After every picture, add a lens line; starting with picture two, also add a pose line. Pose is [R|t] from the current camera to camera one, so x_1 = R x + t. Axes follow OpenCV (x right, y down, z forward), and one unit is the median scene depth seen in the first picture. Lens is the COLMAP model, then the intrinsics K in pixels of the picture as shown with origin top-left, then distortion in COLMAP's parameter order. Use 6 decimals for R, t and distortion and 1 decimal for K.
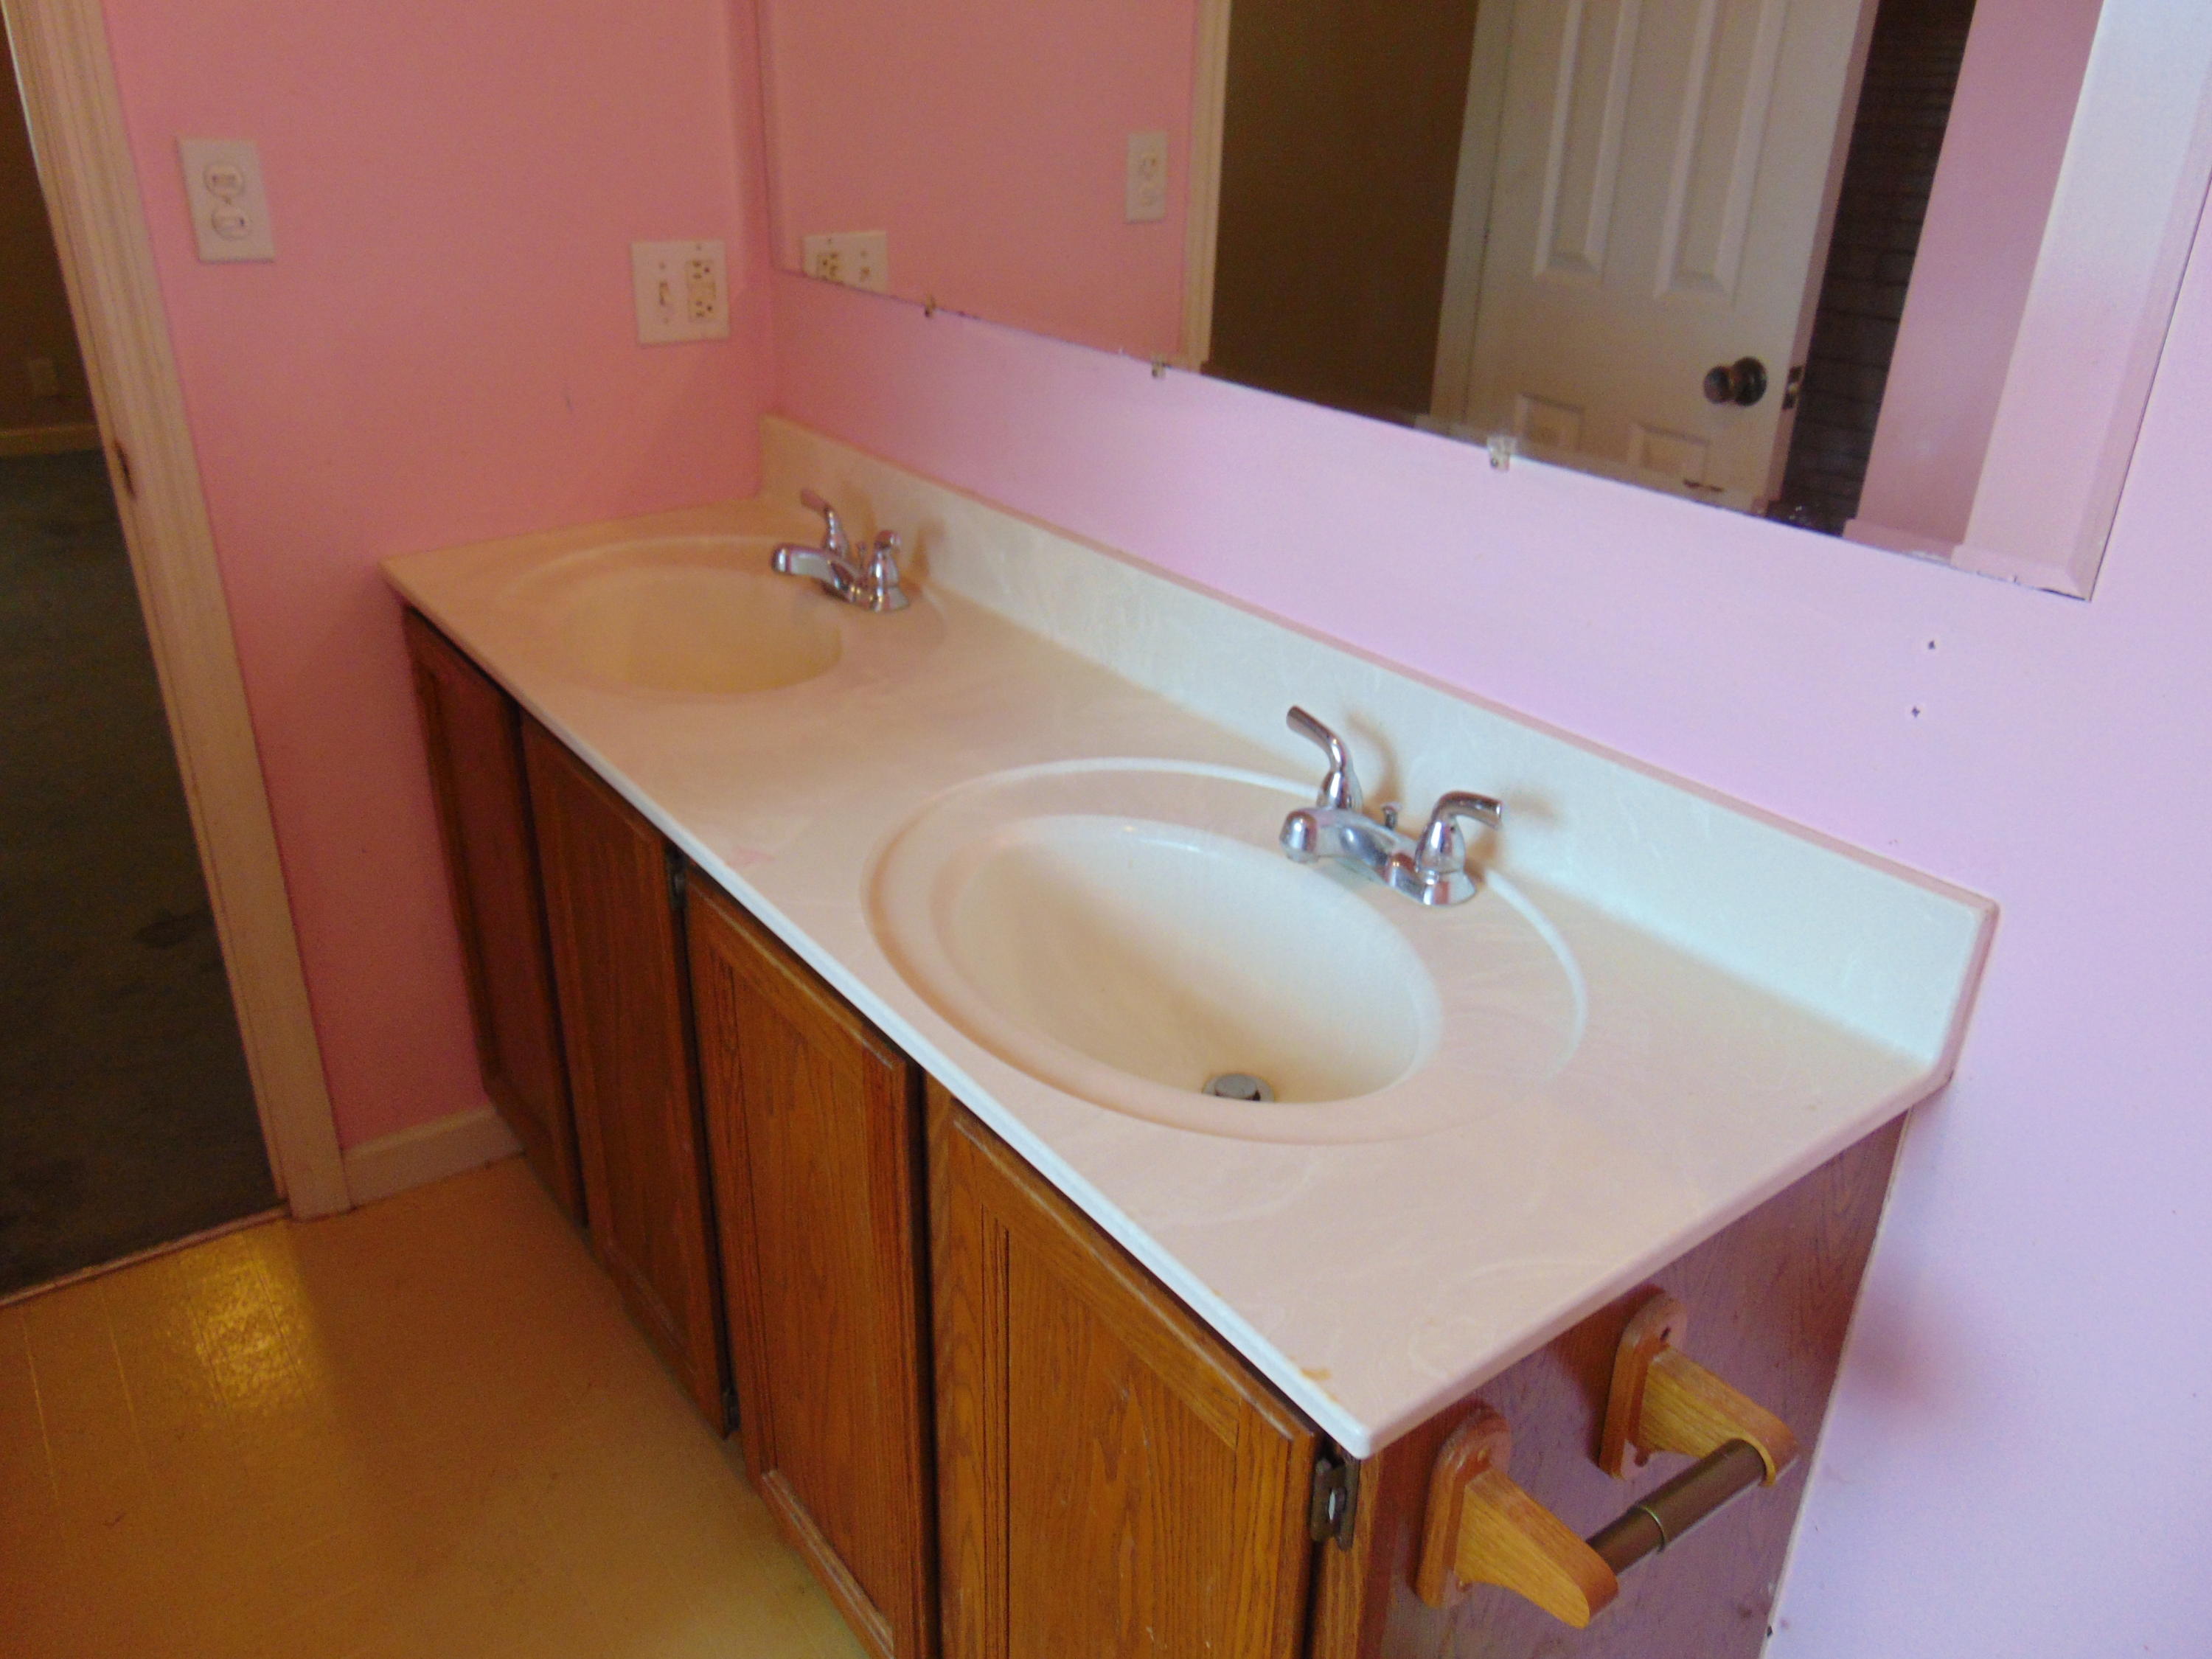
lens RADIAL K [[1663.5, 0, 1103.9], [0, 1663.5, 831.8], [0, 0, 1]] dist [-0.026158, 0.057917]
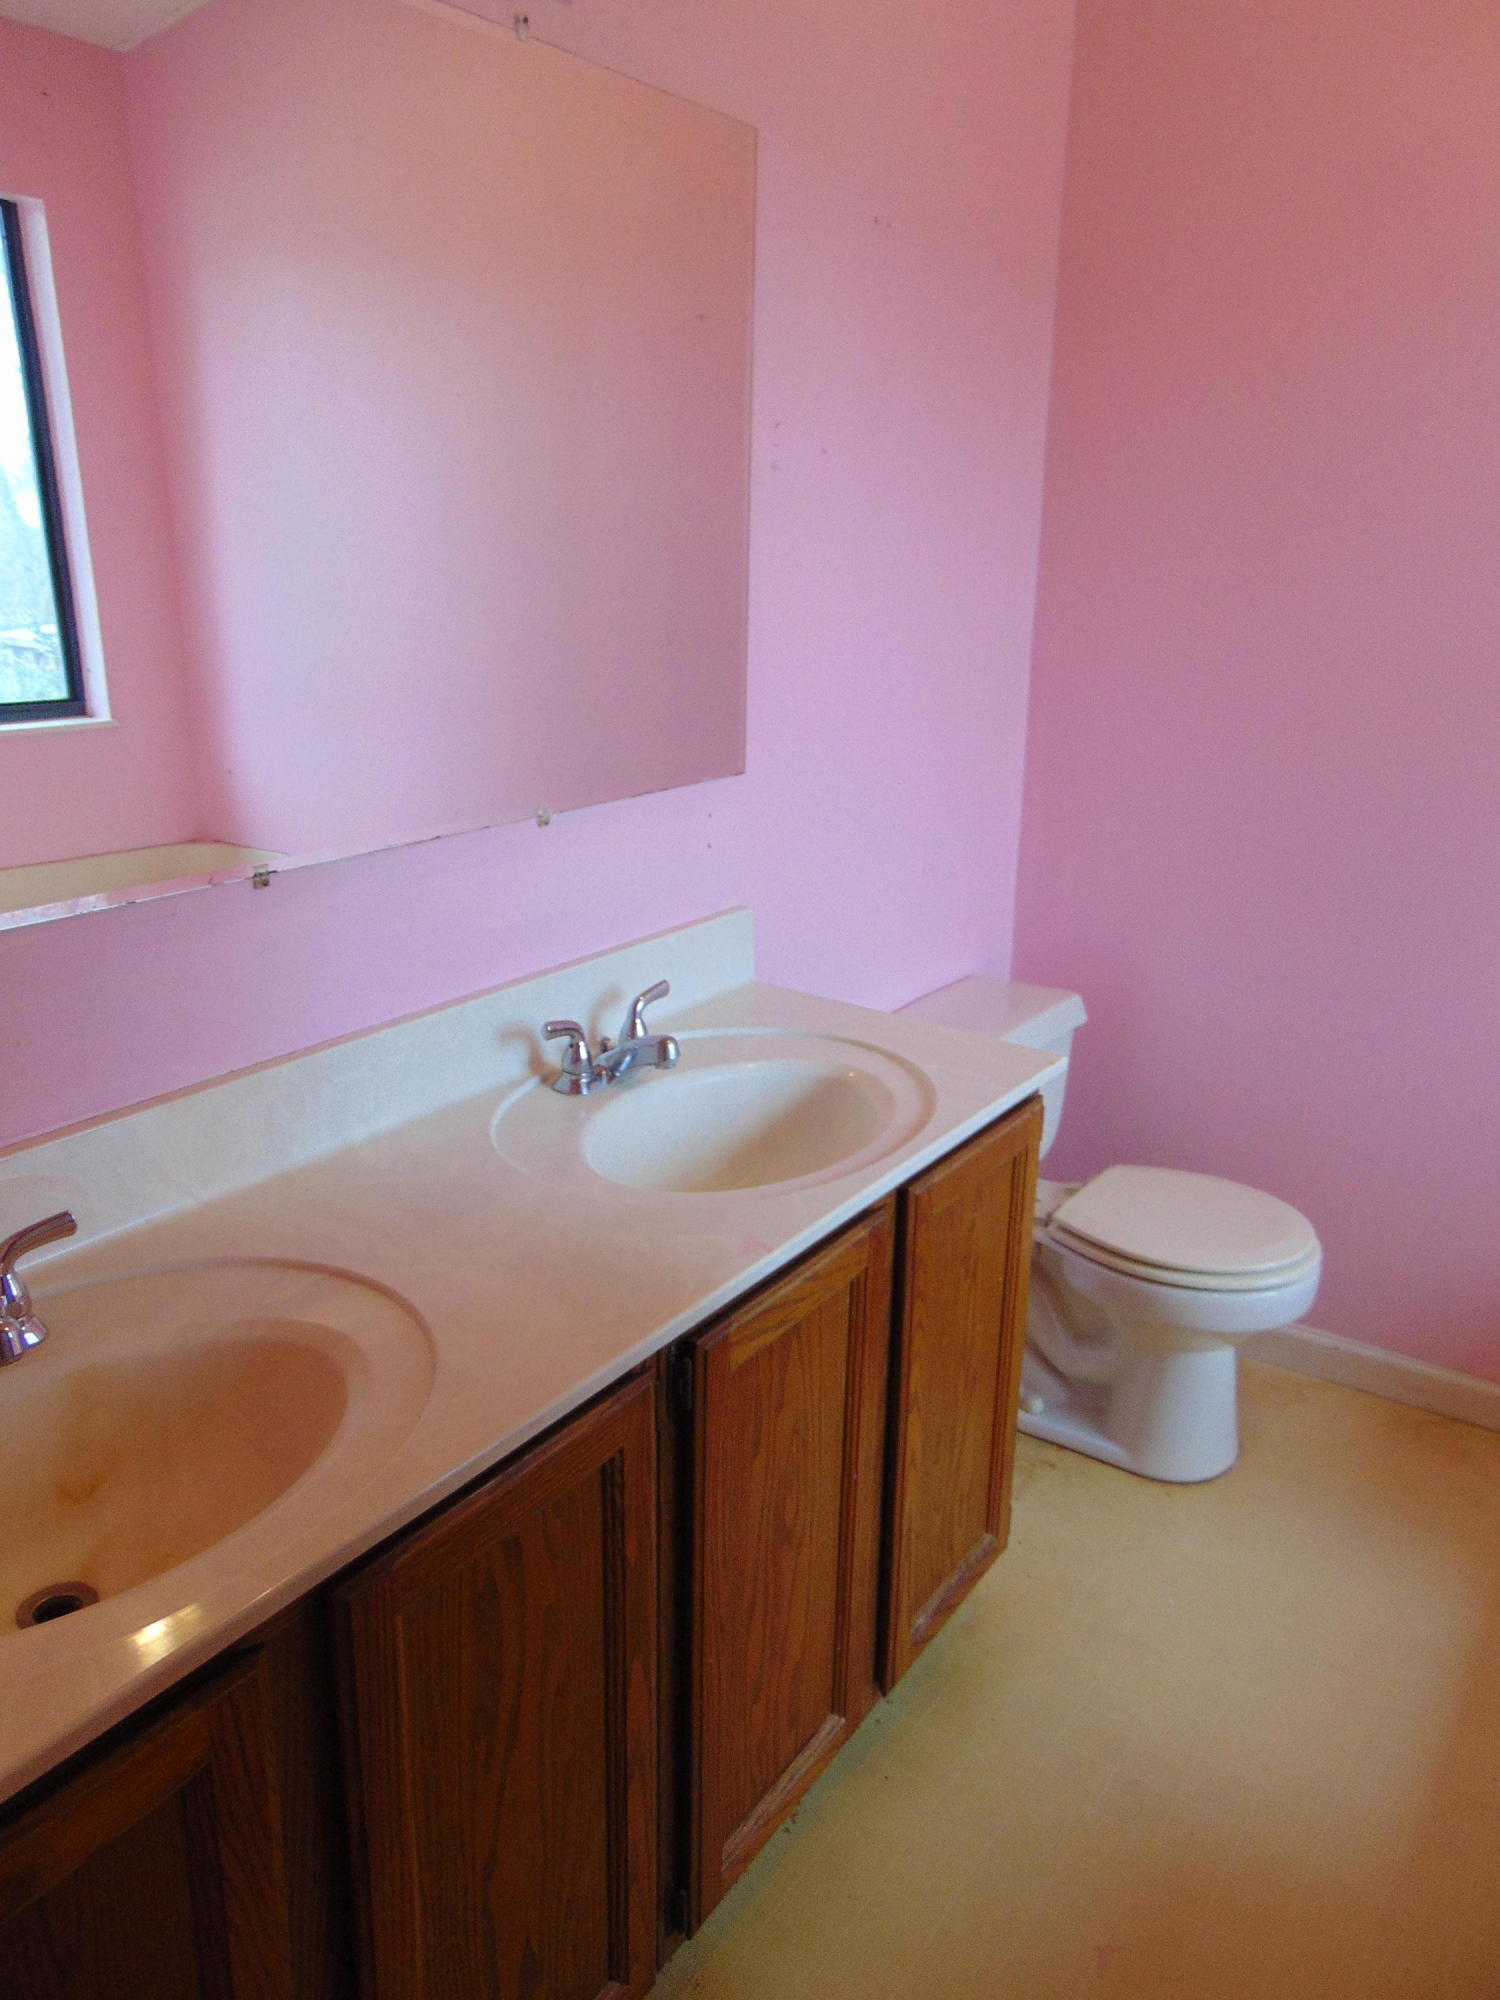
lens RADIAL K [[1504.0, 0, 748.6], [0, 1504.0, 1001.3], [0, 0, 1]] dist [-0.026158, 0.057917]
pose [[-0.338480, -0.306666, 0.889600, -1.045544], [0.384697, 0.817687, 0.428247, -0.554229], [-0.858743, 0.487179, -0.158797, 1.001711]]
